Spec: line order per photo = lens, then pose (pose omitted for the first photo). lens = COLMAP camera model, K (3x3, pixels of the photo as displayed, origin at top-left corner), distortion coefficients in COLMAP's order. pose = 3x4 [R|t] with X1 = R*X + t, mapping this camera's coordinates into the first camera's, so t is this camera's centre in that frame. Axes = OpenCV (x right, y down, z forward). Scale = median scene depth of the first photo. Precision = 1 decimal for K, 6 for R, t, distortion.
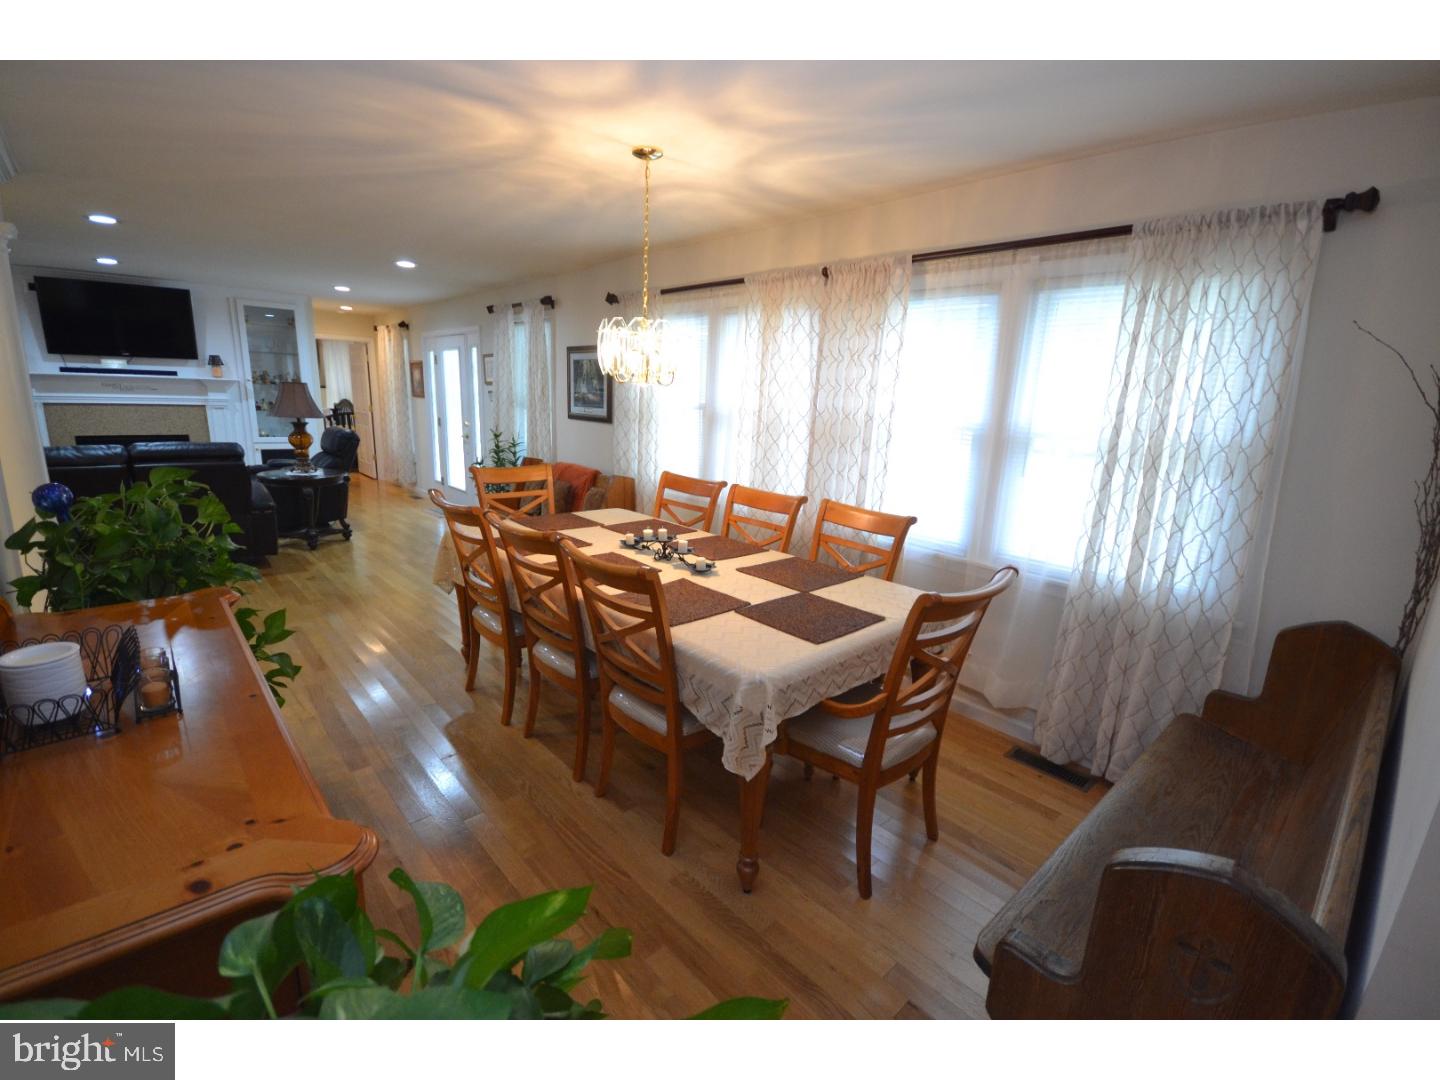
lens RADIAL K [[640.3, 0, 715.1], [0, 640.3, 545.9], [0, 0, 1]] dist [-0.004319, -0.004083]
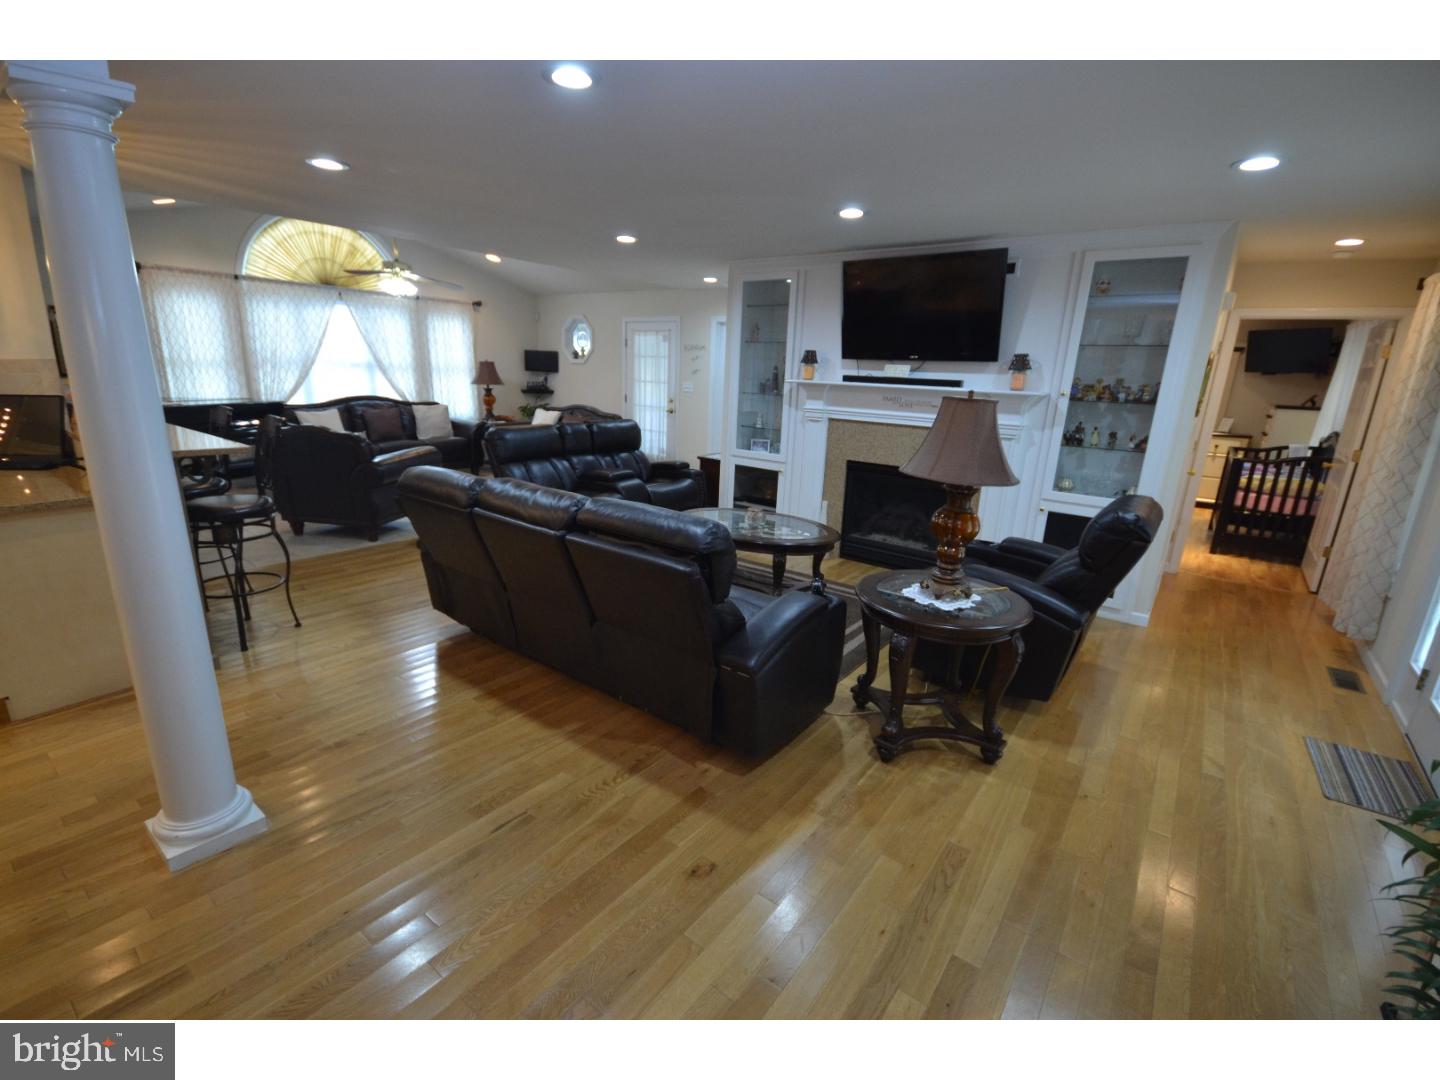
lens RADIAL K [[640.3, 0, 718.4], [0, 640.3, 551.0], [0, 0, 1]] dist [-0.004319, -0.004083]
pose [[0.160534, 0.242525, -0.956771, -0.205062], [-0.250883, 0.947533, 0.198089, -0.171015], [0.954613, 0.208238, 0.212957, 0.642342]]
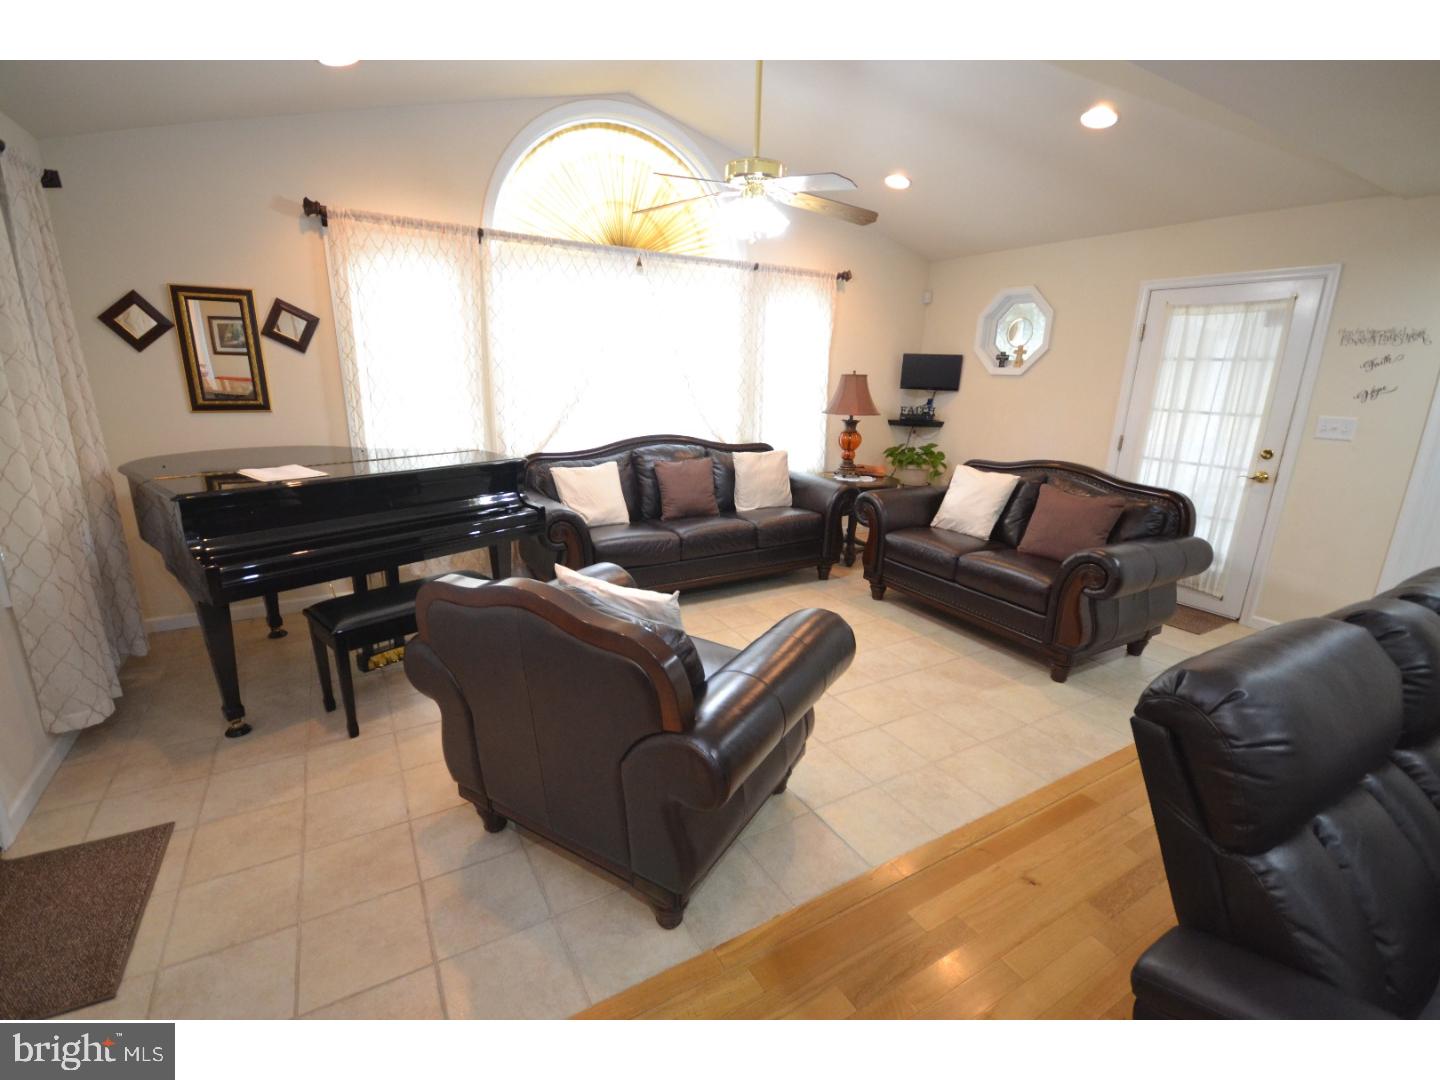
lens RADIAL K [[640.3, 0, 711.2], [0, 640.3, 543.6], [0, 0, 1]] dist [-0.004319, -0.004083]
pose [[-0.229344, 0.215005, -0.949302, -0.811400], [-0.245580, 0.930963, 0.270182, -0.138373], [0.941855, 0.295095, -0.160710, 0.418042]]
